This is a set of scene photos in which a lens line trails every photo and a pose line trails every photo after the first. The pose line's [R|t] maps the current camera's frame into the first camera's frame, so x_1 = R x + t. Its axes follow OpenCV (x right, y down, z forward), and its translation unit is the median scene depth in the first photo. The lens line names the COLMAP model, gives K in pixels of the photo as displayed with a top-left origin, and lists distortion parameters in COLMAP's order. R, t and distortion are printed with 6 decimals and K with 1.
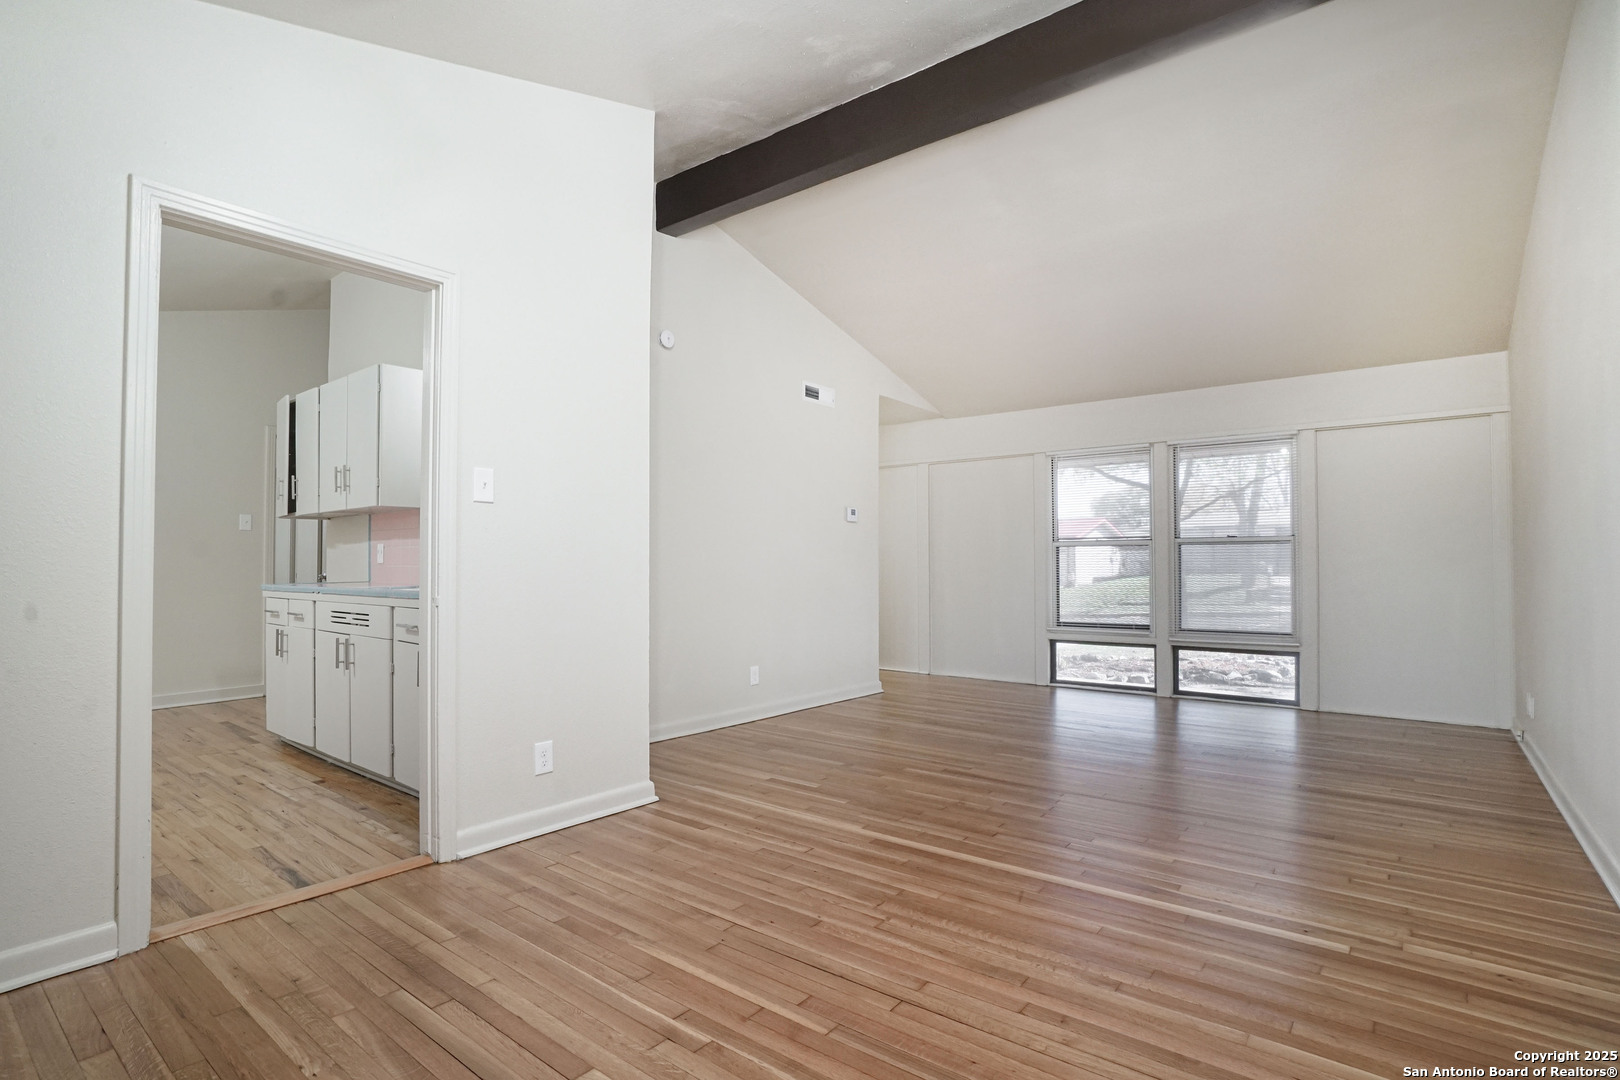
lens RADIAL K [[778.7, 0, 783.0], [0, 778.7, 555.8], [0, 0, 1]] dist [-0.038149, 0.000078]
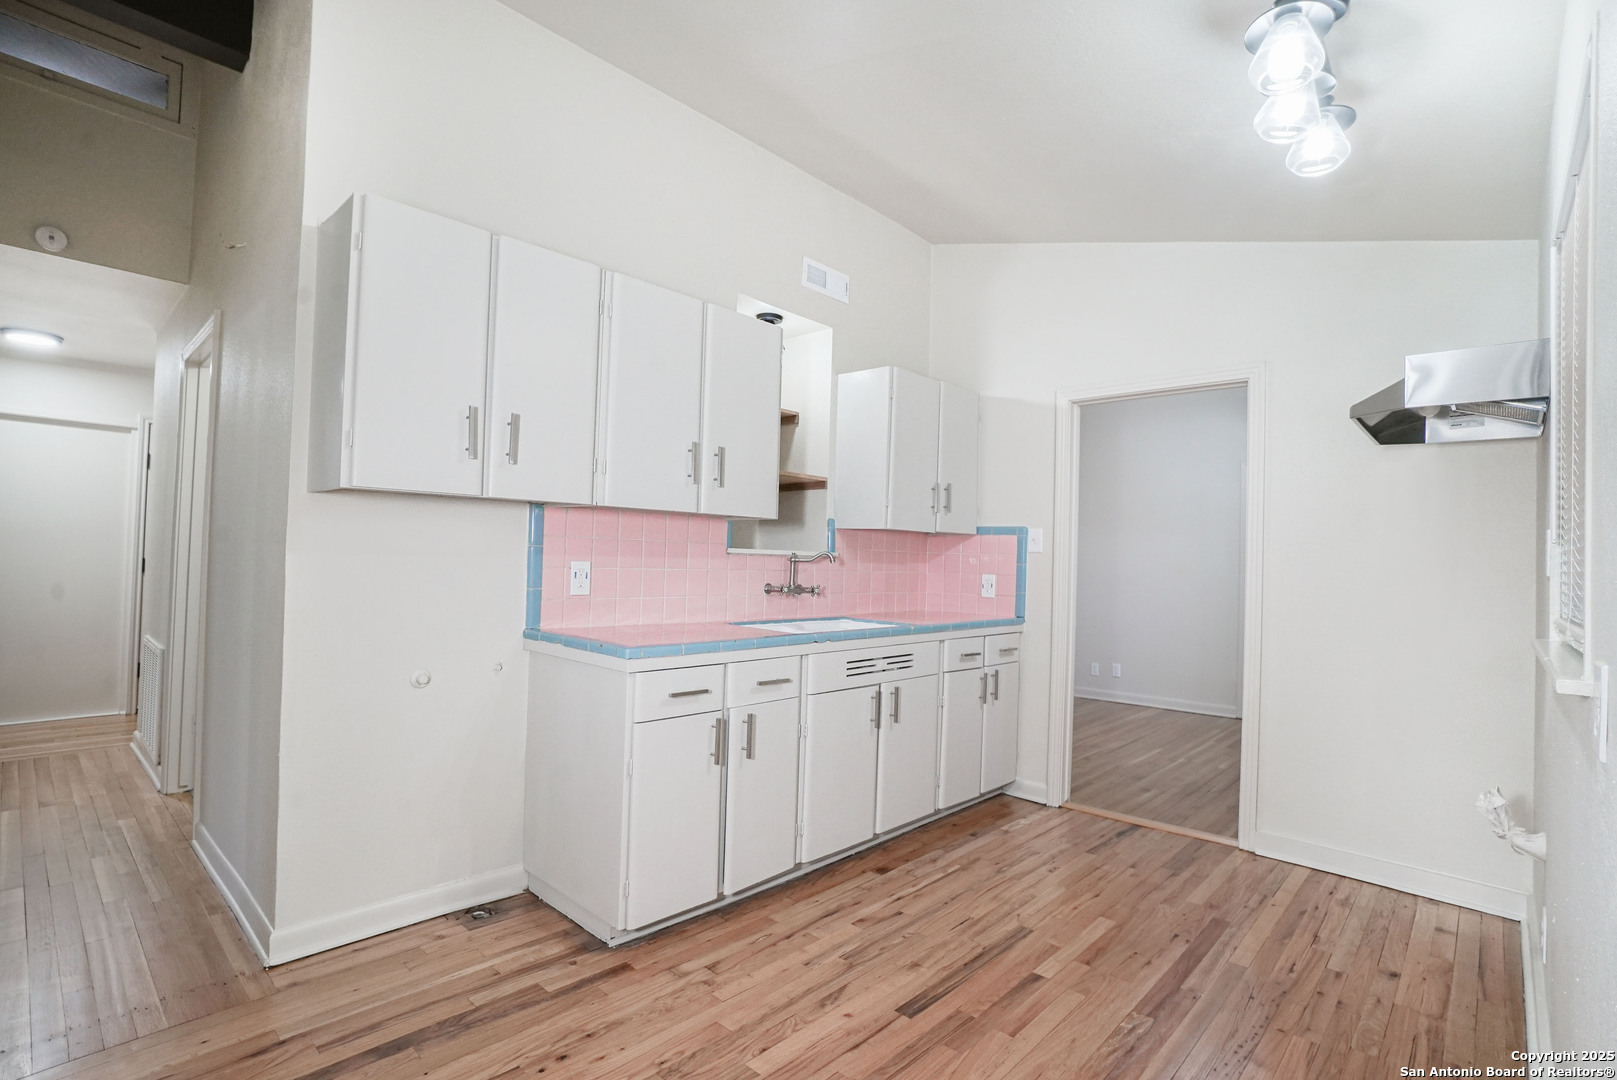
lens RADIAL K [[753.1, 0, 833.0], [0, 753.1, 544.3], [0, 0, 1]] dist [-0.001204, -0.000117]
pose [[0.044587, 0.022272, 0.998757, -1.347199], [-0.048956, 0.998599, -0.020083, -0.030642], [-0.997805, -0.048000, 0.045615, 0.984178]]
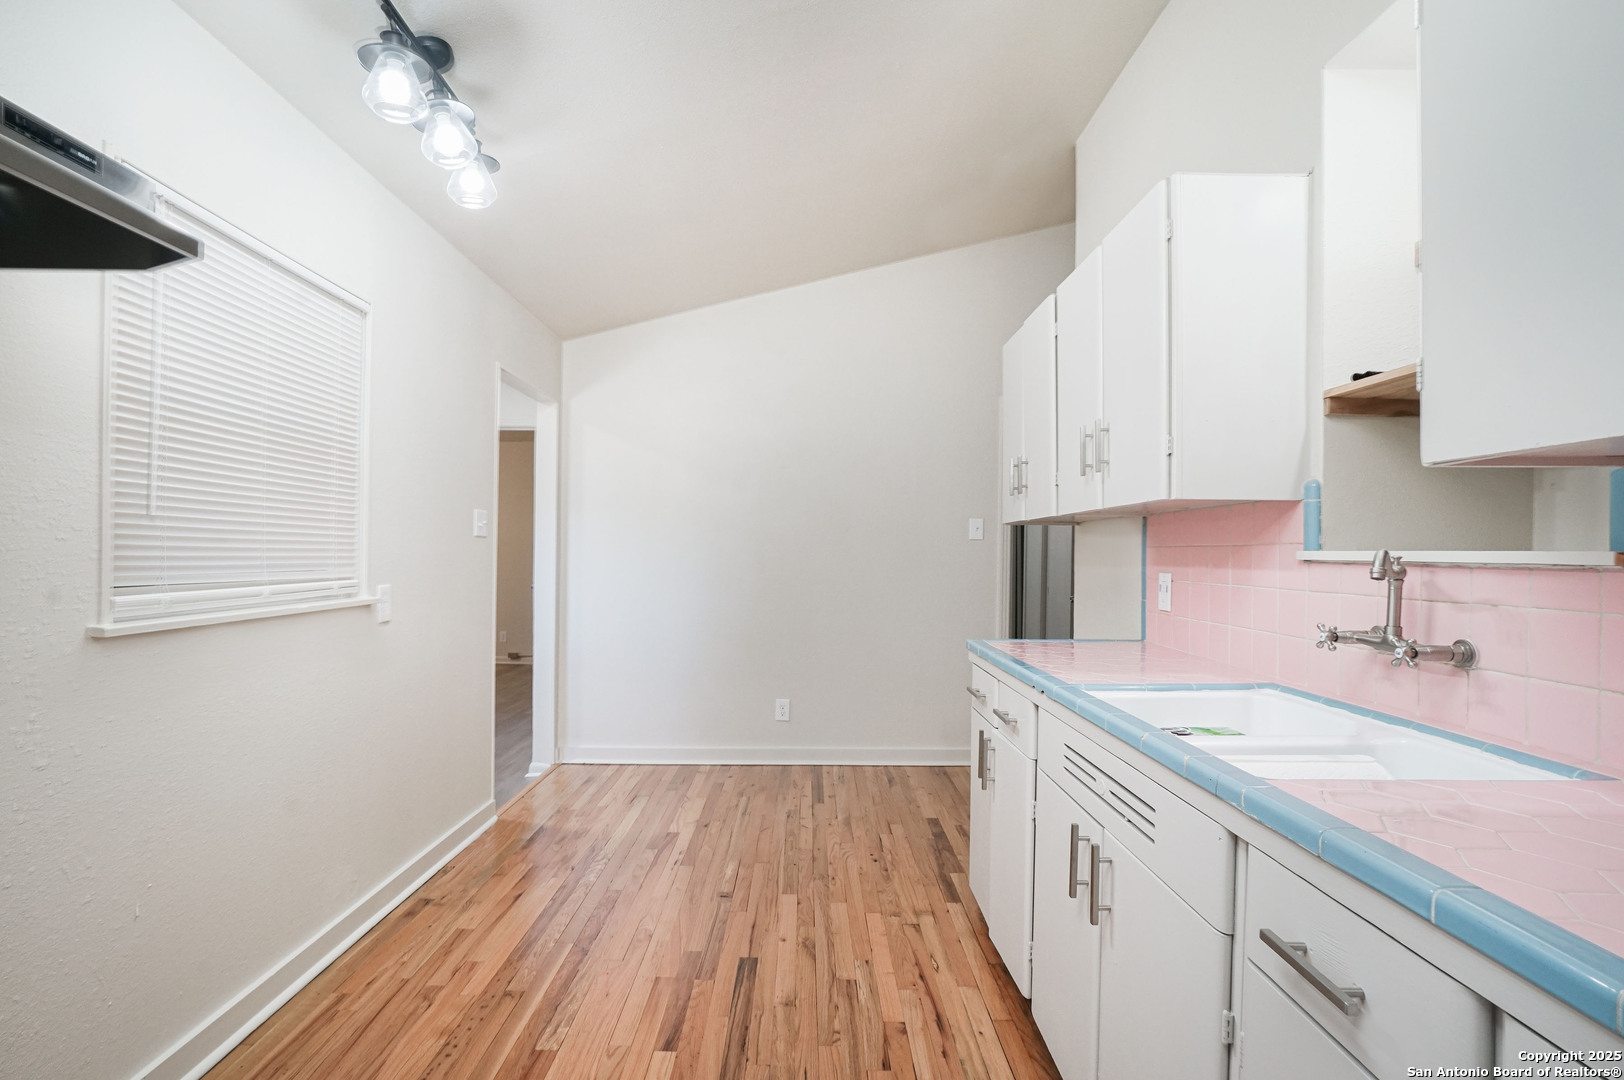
lens RADIAL K [[780.6, 0, 785.0], [0, 780.6, 555.8], [0, 0, 1]] dist [-0.038149, 0.000078]
pose [[0.612016, 0.008413, -0.790801, -0.336386], [0.000981, 0.999935, 0.011398, -0.041071], [0.790845, -0.007751, 0.611967, 0.602894]]
